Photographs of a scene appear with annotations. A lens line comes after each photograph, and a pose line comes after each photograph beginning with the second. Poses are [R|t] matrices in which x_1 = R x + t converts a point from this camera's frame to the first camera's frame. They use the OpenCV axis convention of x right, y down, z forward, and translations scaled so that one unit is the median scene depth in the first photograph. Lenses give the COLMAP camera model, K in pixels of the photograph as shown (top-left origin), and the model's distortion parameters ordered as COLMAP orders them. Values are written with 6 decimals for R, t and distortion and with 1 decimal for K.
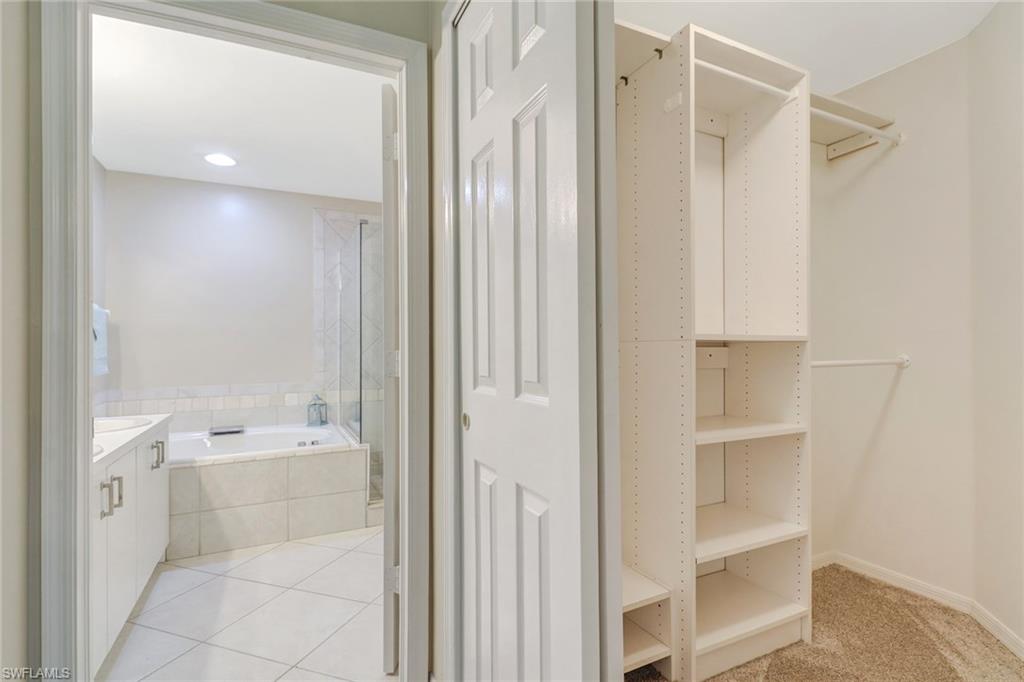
lens RADIAL K [[482.1, 0, 505.3], [0, 482.1, 340.4], [0, 0, 1]] dist [0.009996, -0.008010]
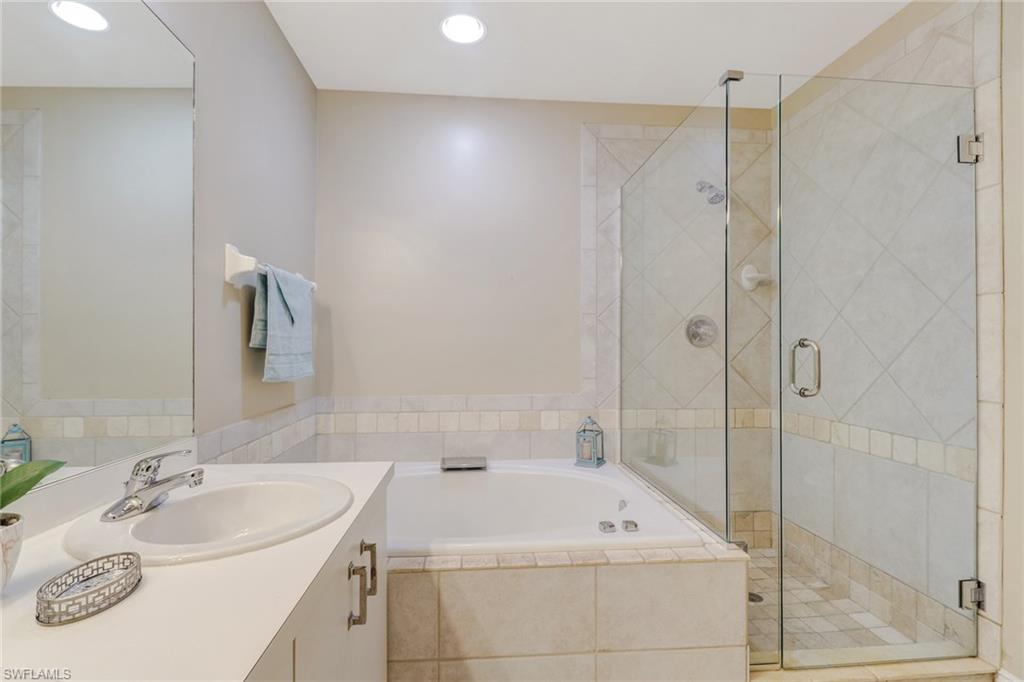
lens RADIAL K [[482.1, 0, 516.4], [0, 482.1, 348.4], [0, 0, 1]] dist [0.009996, -0.008010]
pose [[0.936473, 0.013730, -0.350471, -0.270549], [-0.006116, 0.999721, 0.022823, 0.011950], [0.350687, -0.019229, 0.936295, 0.396699]]
